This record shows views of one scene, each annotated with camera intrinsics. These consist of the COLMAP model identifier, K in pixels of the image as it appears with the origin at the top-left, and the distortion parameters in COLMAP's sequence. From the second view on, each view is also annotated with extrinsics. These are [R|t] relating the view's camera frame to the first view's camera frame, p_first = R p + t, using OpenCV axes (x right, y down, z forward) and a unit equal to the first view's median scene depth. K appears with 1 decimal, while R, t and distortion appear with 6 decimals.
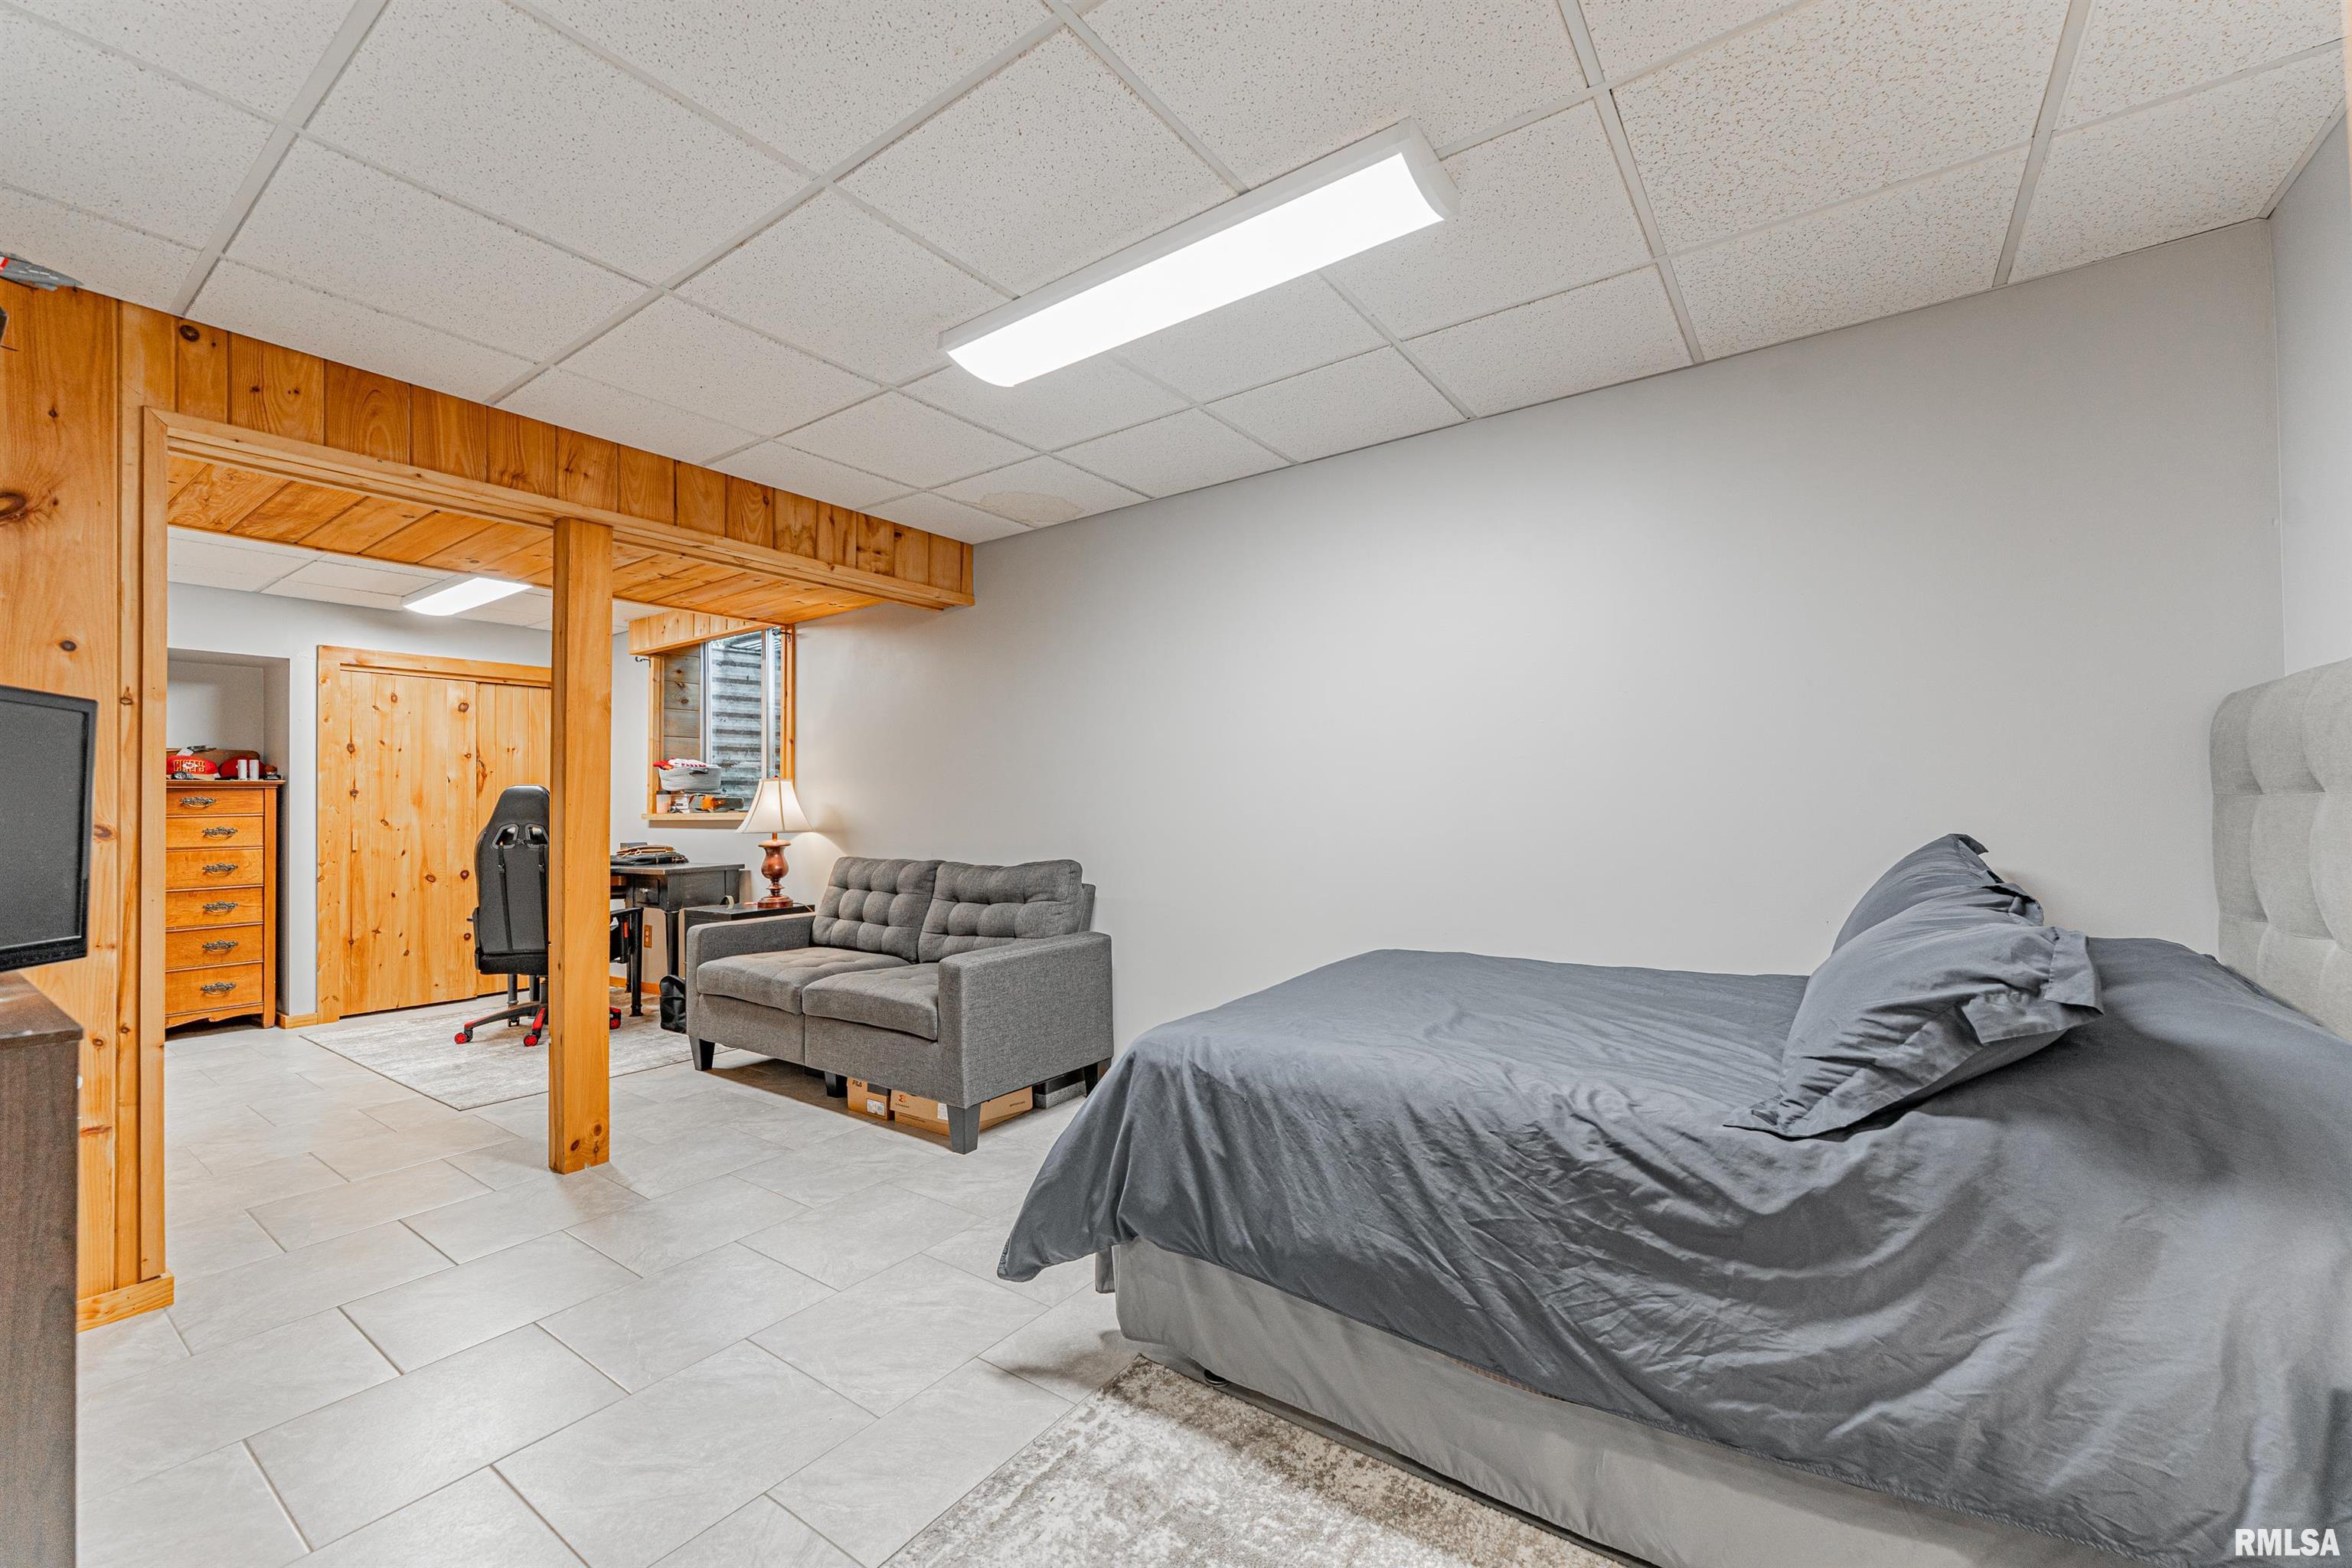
lens RADIAL K [[935.1, 0, 1178.4], [0, 935.1, 791.4], [0, 0, 1]] dist [-0.002566, -0.000059]
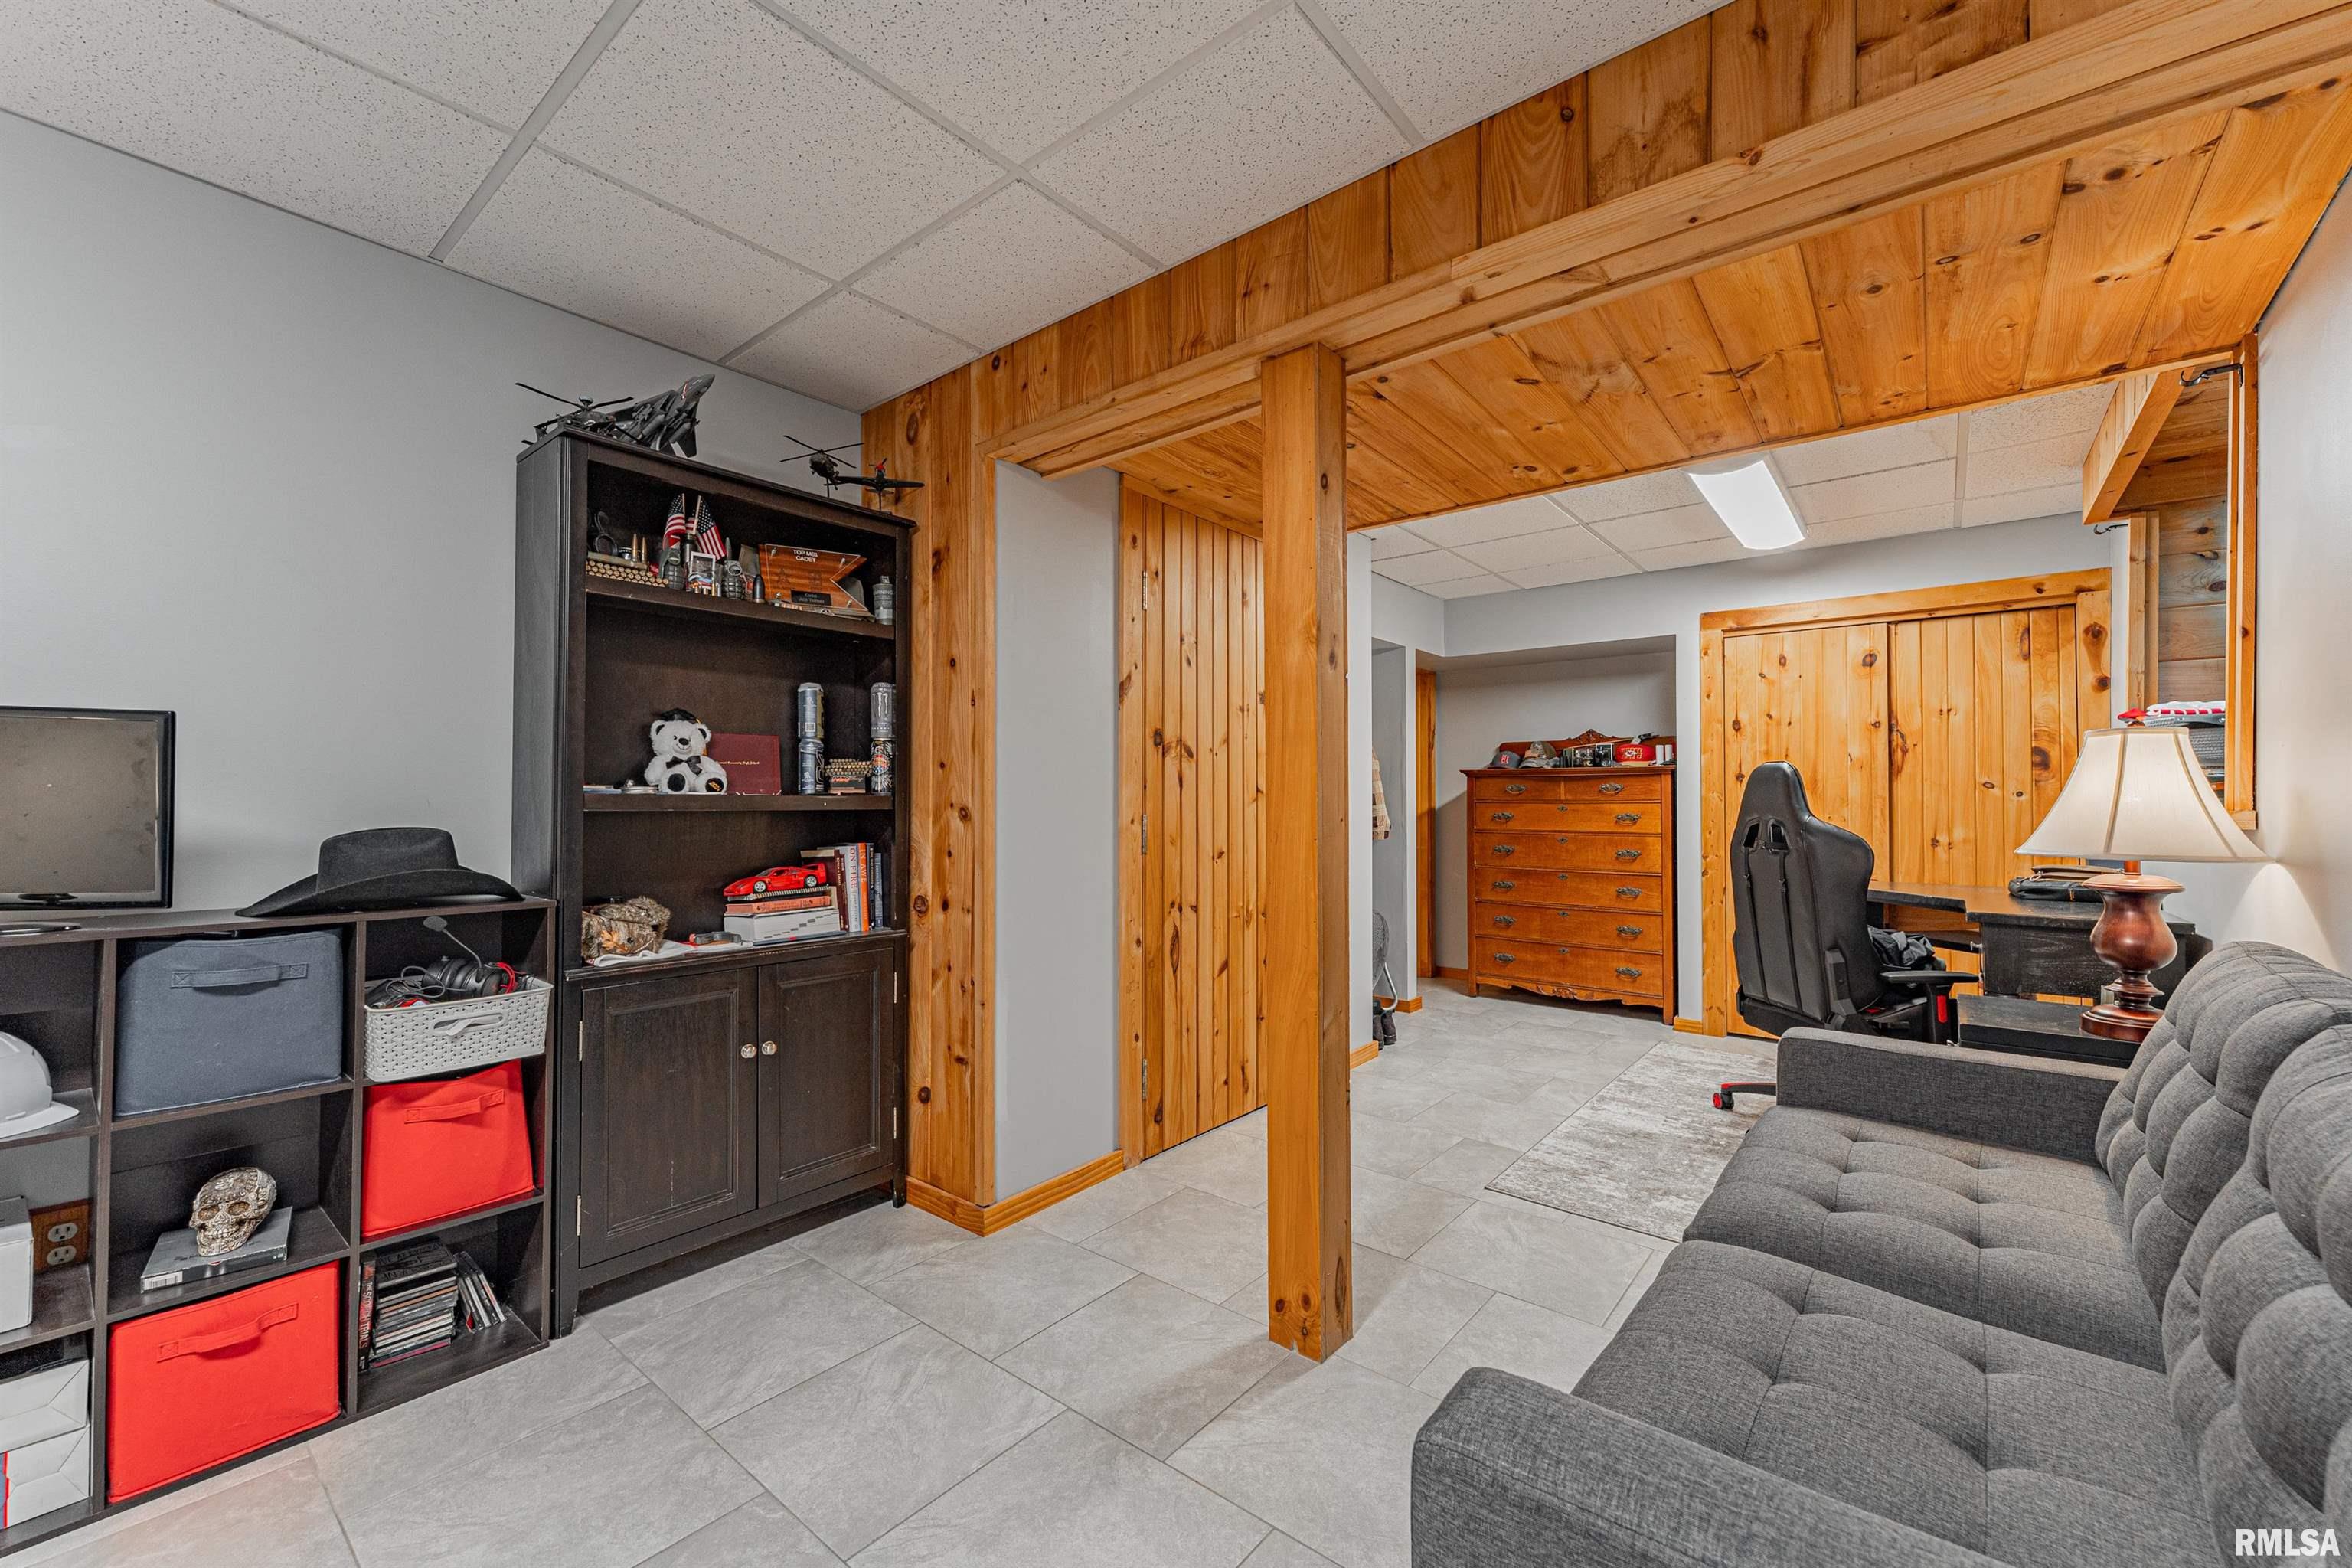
lens RADIAL K [[935.1, 0, 1177.9], [0, 935.1, 789.4], [0, 0, 1]] dist [-0.002566, -0.000059]
pose [[-0.065737, -0.001556, -0.997836, 0.012015], [0.013857, 0.999901, -0.002472, 0.008263], [0.997741, -0.013990, -0.065709, 0.586363]]
